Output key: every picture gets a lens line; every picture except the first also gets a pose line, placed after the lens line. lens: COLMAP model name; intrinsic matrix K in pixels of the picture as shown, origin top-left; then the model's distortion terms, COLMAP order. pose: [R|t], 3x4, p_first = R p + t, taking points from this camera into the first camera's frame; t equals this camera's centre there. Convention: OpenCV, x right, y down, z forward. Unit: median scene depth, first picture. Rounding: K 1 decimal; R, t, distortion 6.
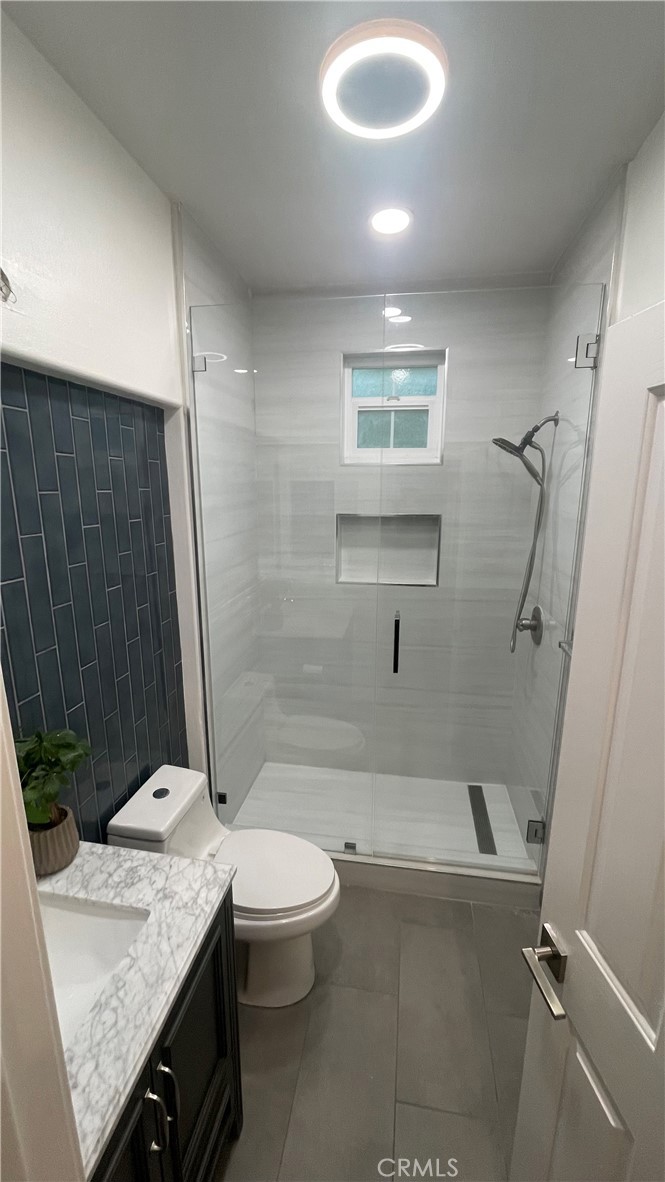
lens RADIAL K [[477.3, 0, 332.7], [0, 477.3, 590.2], [0, 0, 1]] dist [-0.006662, 0.000905]
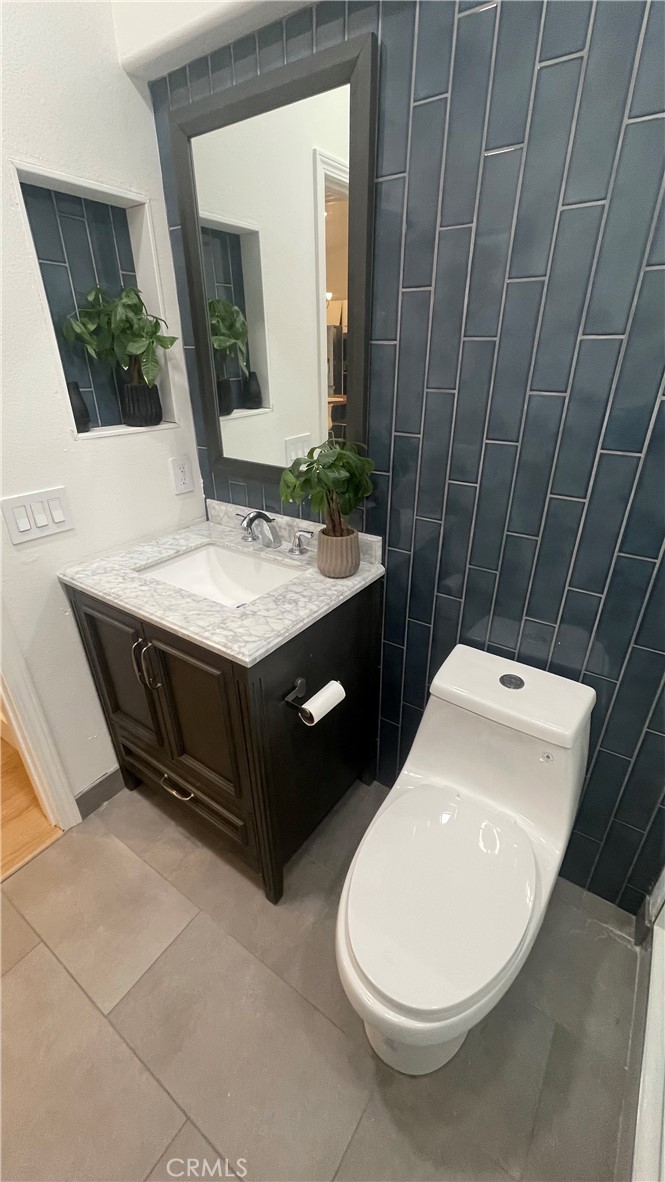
lens RADIAL K [[477.3, 0, 334.5], [0, 477.3, 593.4], [0, 0, 1]] dist [-0.006662, 0.000905]
pose [[-0.424545, 0.406400, -0.809074, 0.365835], [-0.191915, 0.832905, 0.519074, 0.023390], [0.884833, 0.375643, -0.275612, 1.352951]]
